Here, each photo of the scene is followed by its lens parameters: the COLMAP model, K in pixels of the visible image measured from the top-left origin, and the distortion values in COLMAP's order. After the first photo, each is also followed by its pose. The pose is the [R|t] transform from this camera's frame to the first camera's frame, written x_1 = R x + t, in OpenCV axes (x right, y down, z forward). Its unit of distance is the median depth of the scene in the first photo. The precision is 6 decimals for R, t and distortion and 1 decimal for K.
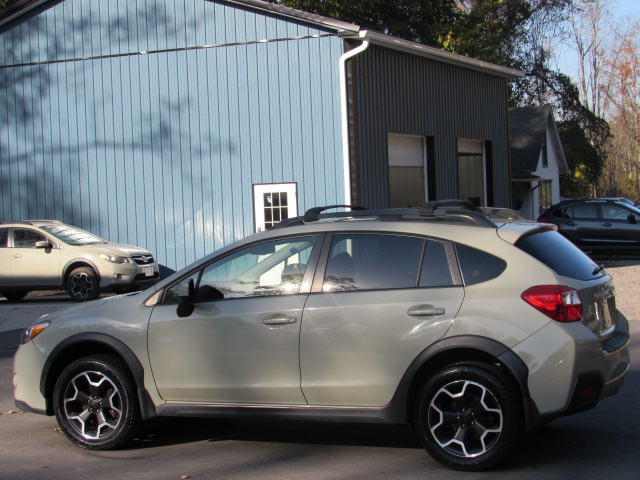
lens RADIAL K [[1300.7, 0, 320.0], [0, 1300.7, 240.0], [0, 0, 1]] dist [-0.095614, -0.057058]
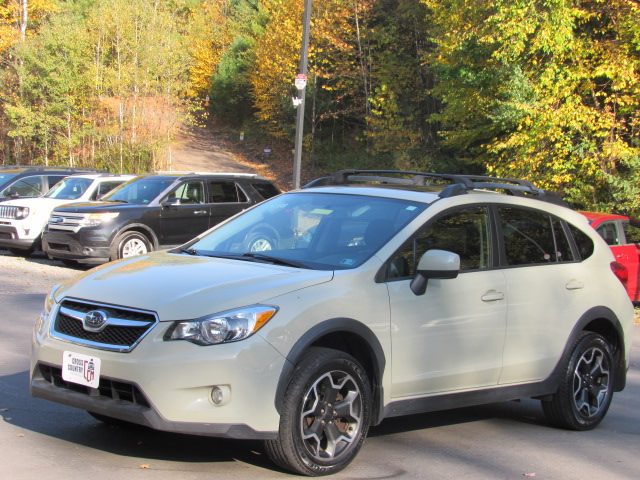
lens RADIAL K [[1300.7, 0, 320.0], [0, 1300.7, 240.0], [0, 0, 1]] dist [-0.095614, -0.057058]
pose [[0.333366, 0.022047, 0.942540, -0.897344], [-0.044944, 0.998962, -0.007470, 0.031917], [-0.941726, -0.039872, 0.334010, 0.763463]]
